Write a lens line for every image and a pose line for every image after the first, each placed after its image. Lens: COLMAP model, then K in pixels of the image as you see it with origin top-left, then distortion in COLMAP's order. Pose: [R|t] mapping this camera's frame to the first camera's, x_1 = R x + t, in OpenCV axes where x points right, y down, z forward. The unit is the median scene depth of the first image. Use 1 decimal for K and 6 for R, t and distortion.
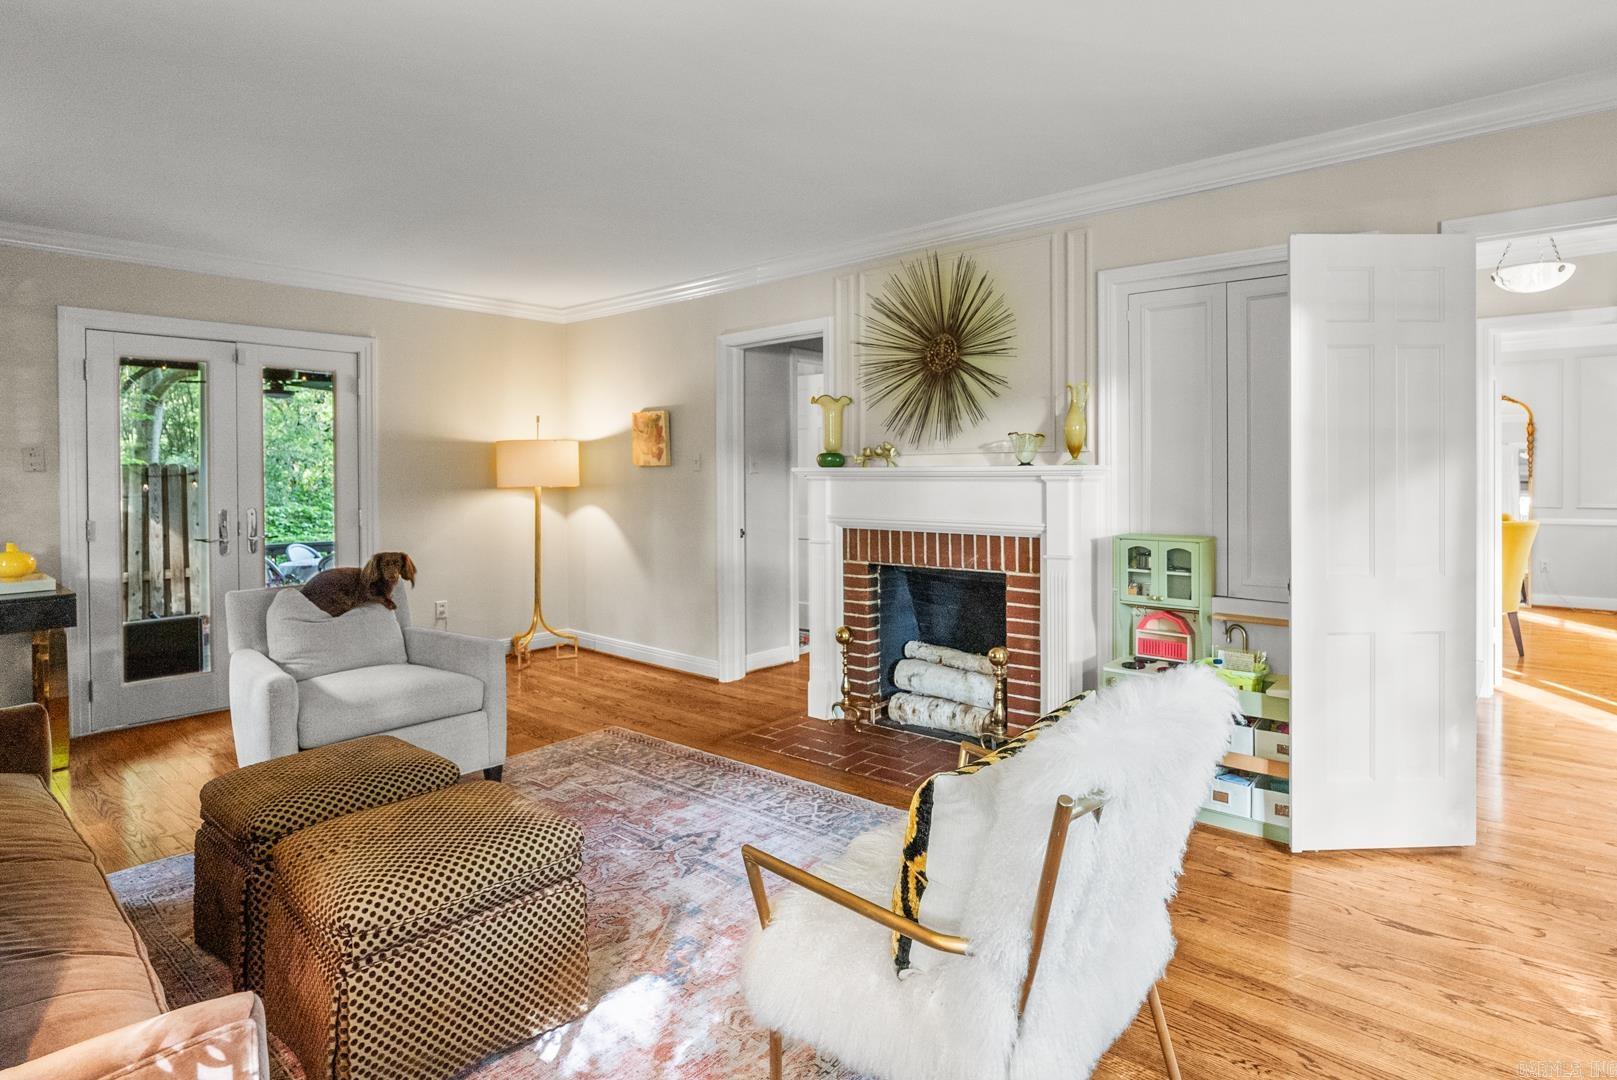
lens RADIAL K [[694.7, 0, 814.0], [0, 694.7, 474.2], [0, 0, 1]] dist [-0.000470, -0.000052]
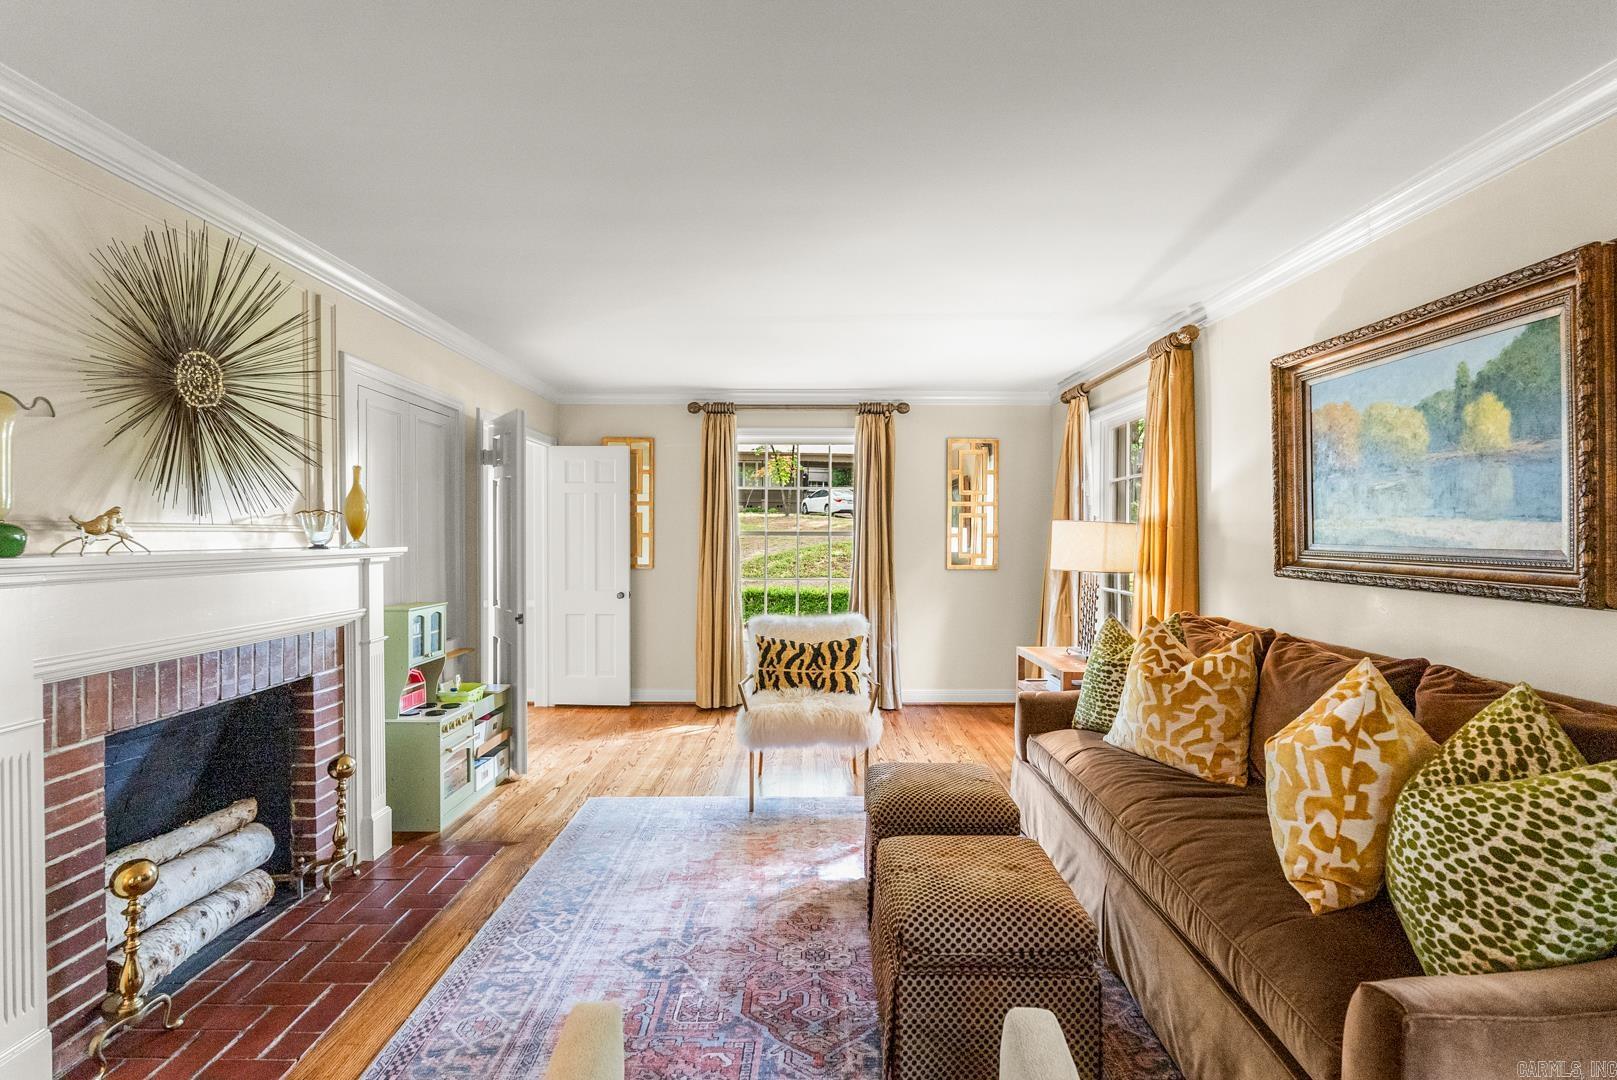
lens RADIAL K [[727.9, 0, 810.1], [0, 727.9, 535.6], [0, 0, 1]] dist [-0.000405, -0.000167]
pose [[-0.611465, 0.009681, 0.791212, -0.703767], [0.013924, 0.999902, -0.001474, -0.016534], [-0.791149, 0.010116, -0.611540, 0.936220]]
